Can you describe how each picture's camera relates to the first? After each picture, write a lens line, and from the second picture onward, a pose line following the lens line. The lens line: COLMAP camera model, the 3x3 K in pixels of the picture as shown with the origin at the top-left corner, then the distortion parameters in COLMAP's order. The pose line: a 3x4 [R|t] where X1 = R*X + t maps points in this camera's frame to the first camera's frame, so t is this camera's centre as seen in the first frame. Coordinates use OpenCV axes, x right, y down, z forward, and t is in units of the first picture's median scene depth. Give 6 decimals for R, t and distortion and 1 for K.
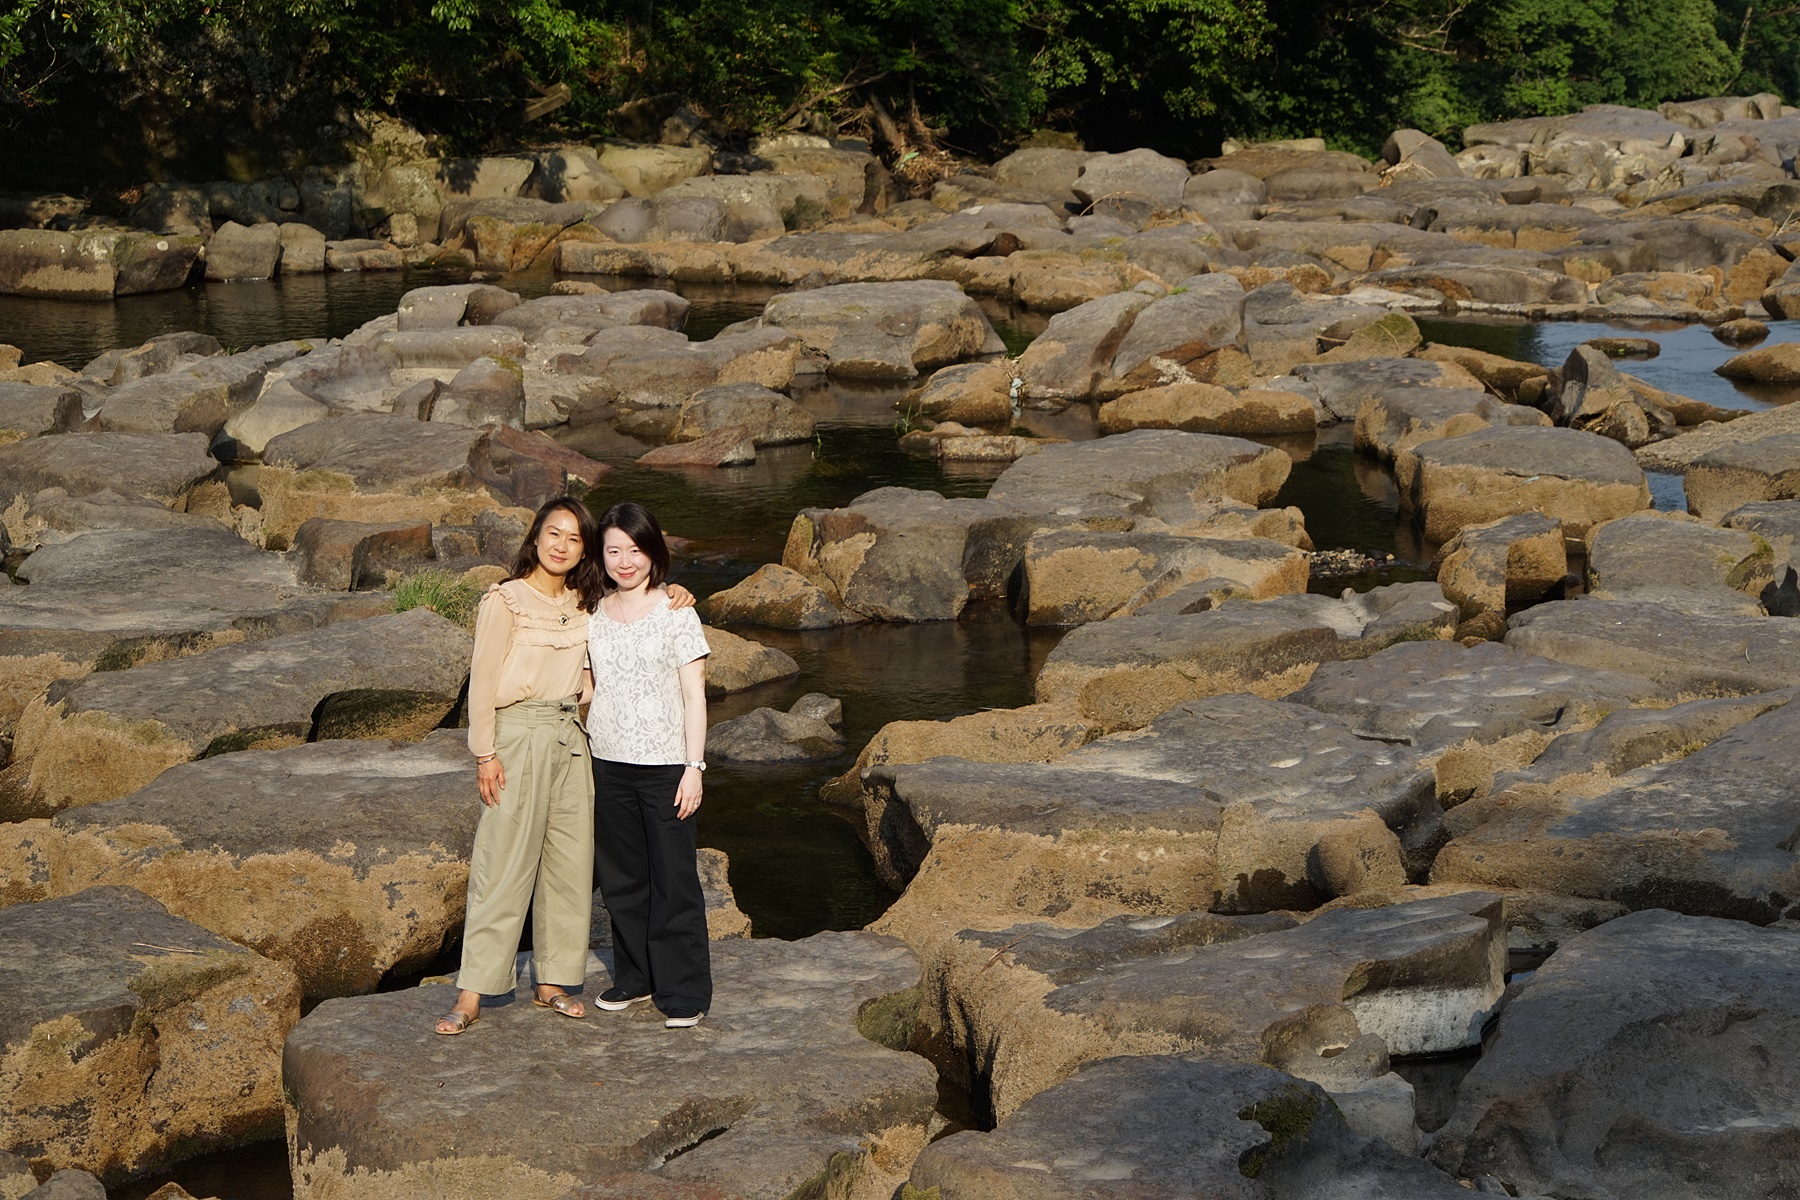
lens RADIAL K [[4458.8, 0, 910.0], [0, 4458.8, 602.3], [0, 0, 1]] dist [-0.051602, 0.280762]
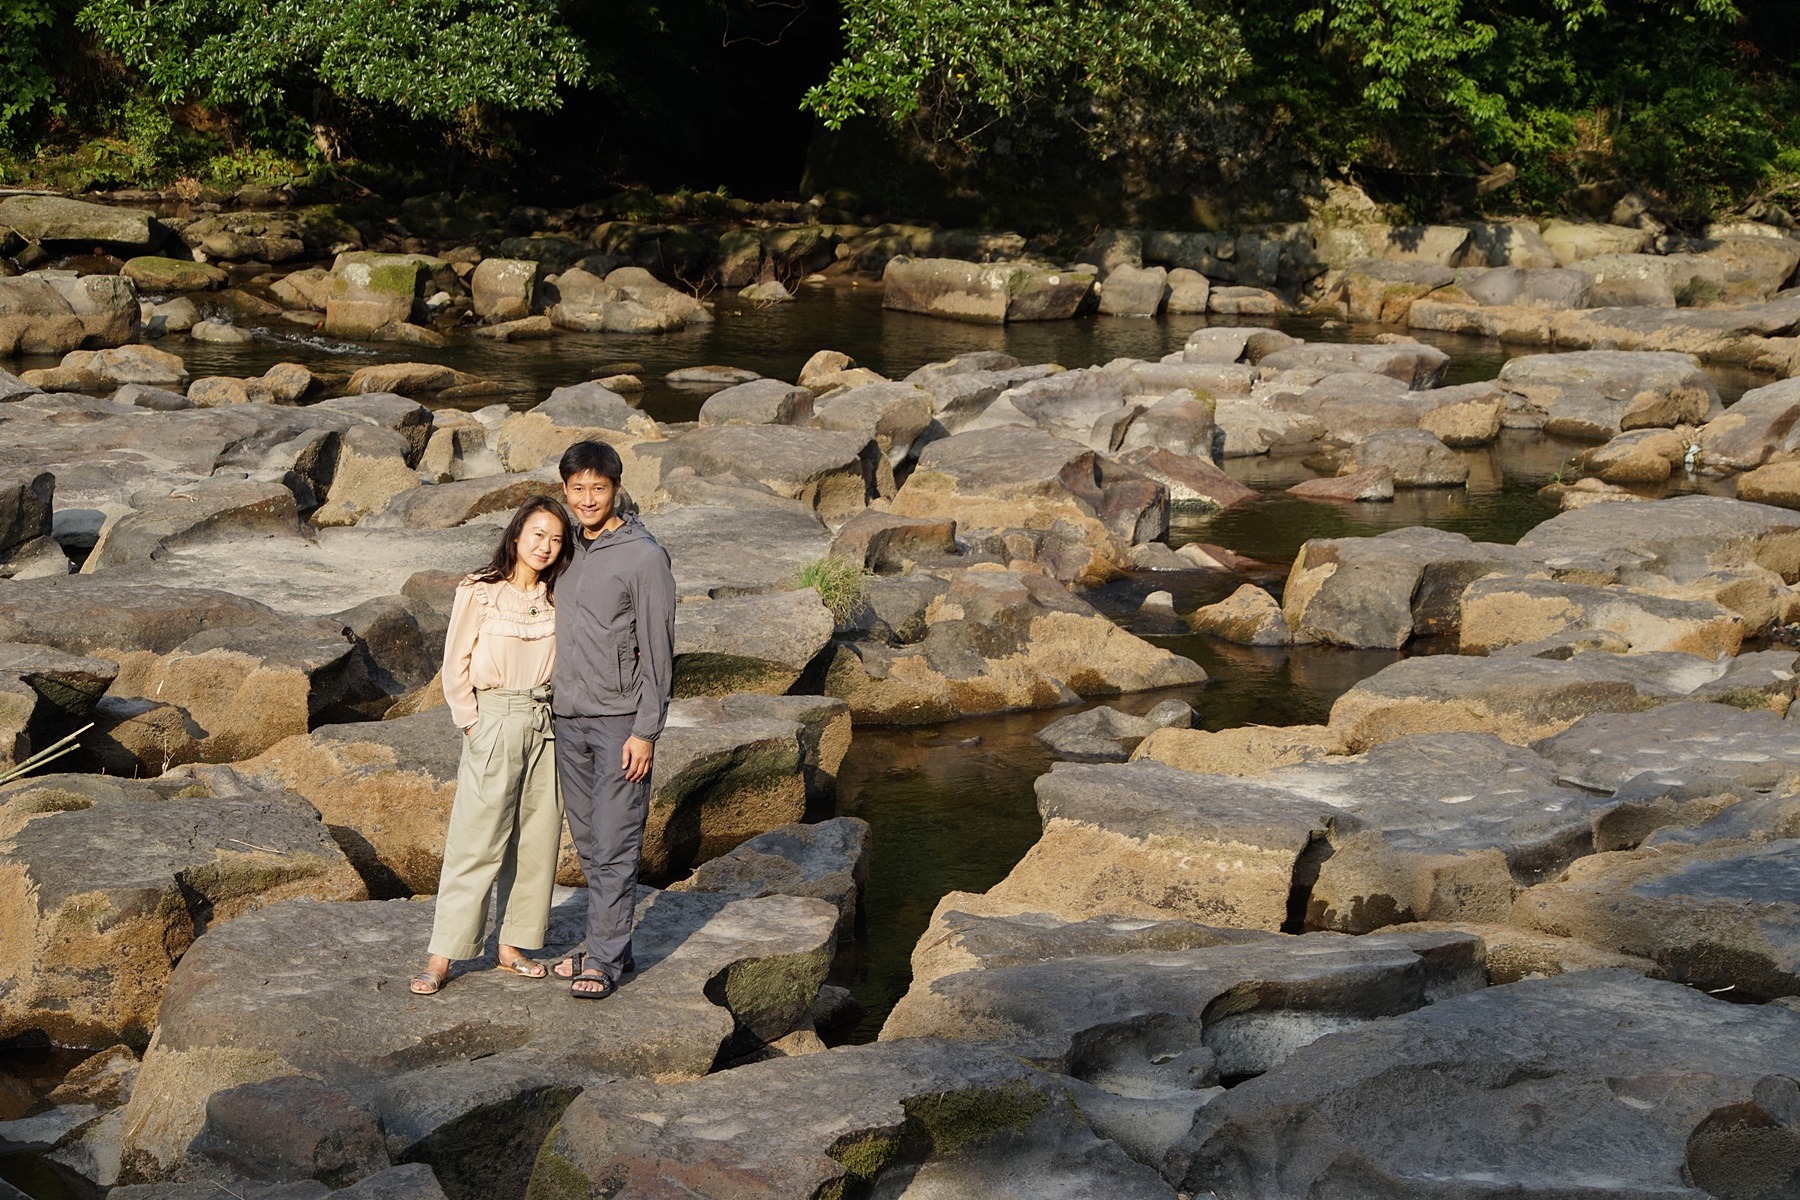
lens RADIAL K [[3870.9, 0, 900.0], [0, 3870.9, 600.0], [0, 0, 1]] dist [0.012799, -0.071826]
pose [[0.946069, 0.087530, -0.311917, 0.168888], [-0.089181, 0.995975, 0.008999, -0.005143], [0.311450, 0.019303, 0.950067, 0.061574]]
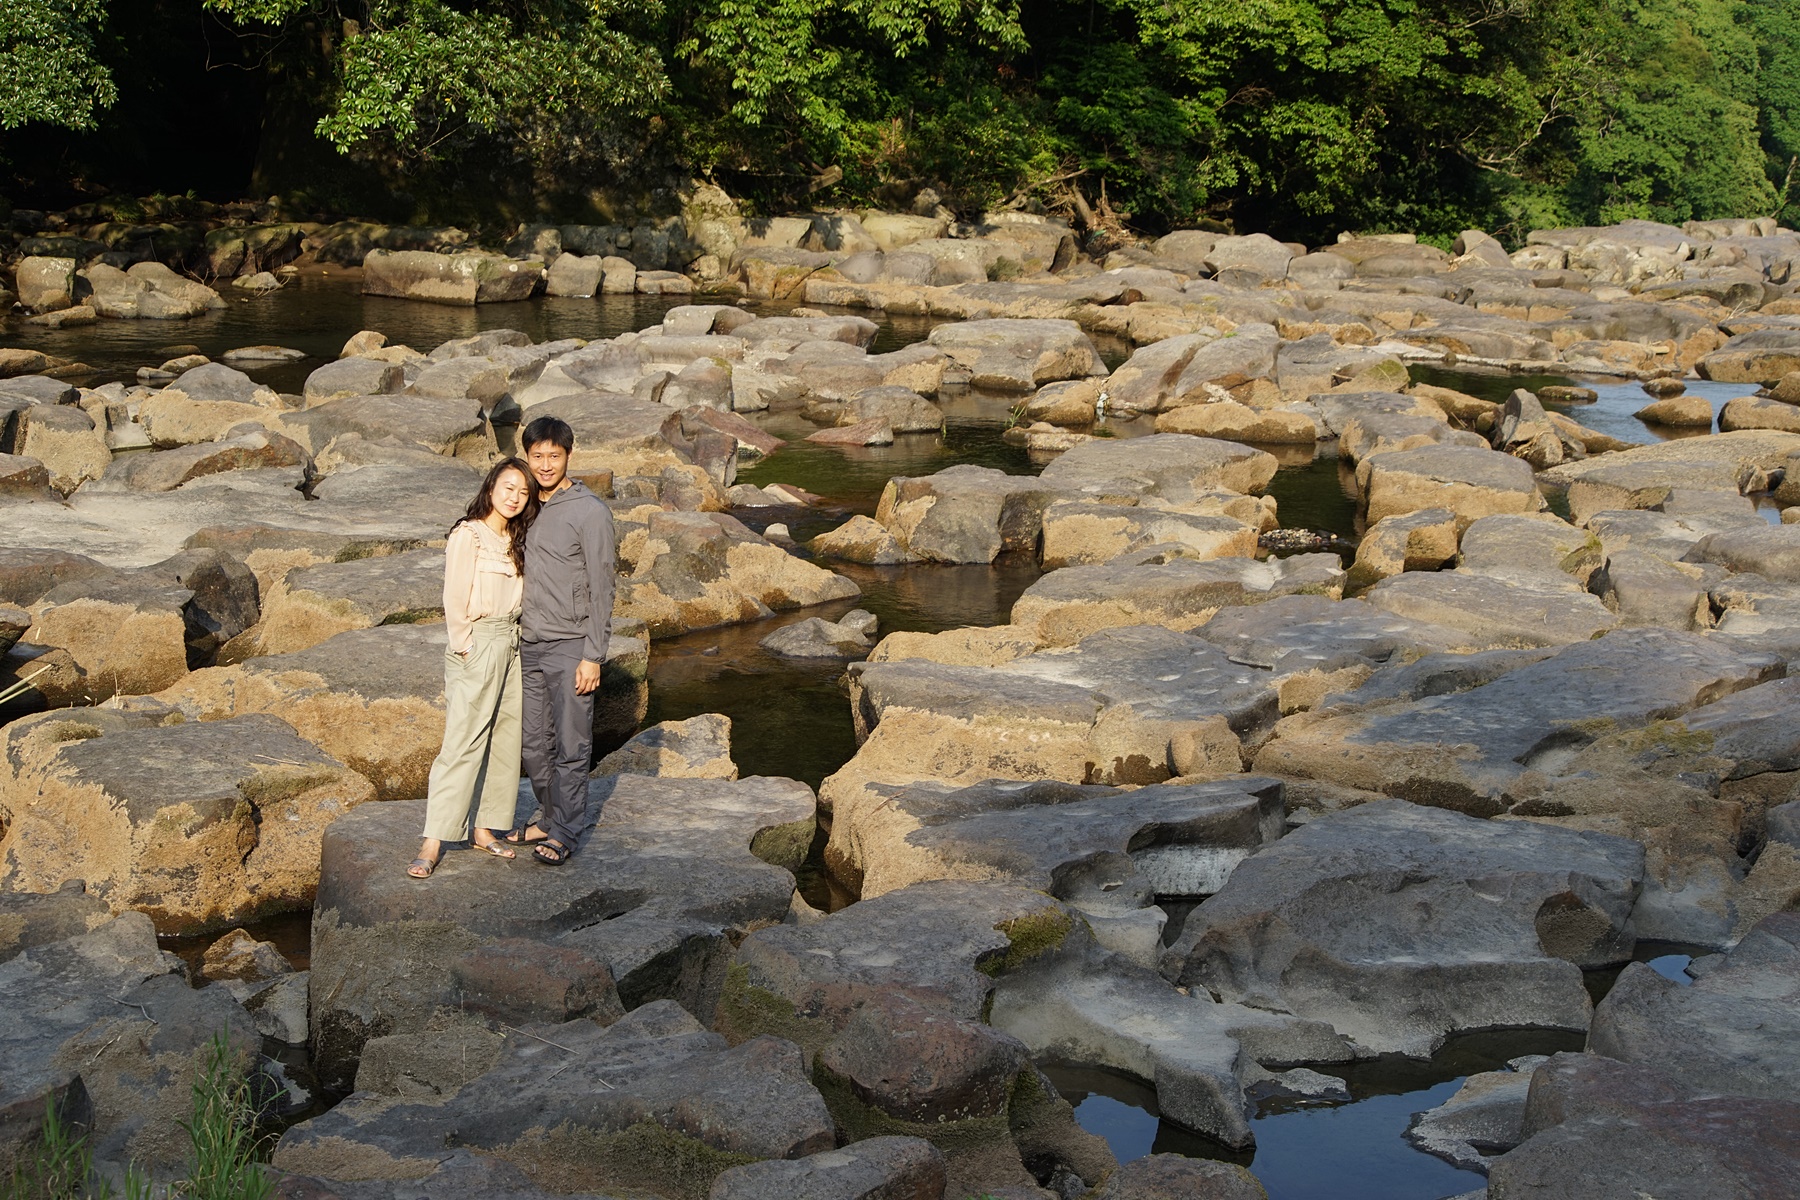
lens RADIAL K [[3265.4, 0, 911.3], [0, 3265.4, 598.9], [0, 0, 1]] dist [0.021472, -0.185630]
pose [[0.995283, 0.055882, -0.079309, 0.058754], [-0.055037, 0.998402, 0.012804, 0.002900], [0.079898, -0.008379, 0.996768, 0.011124]]
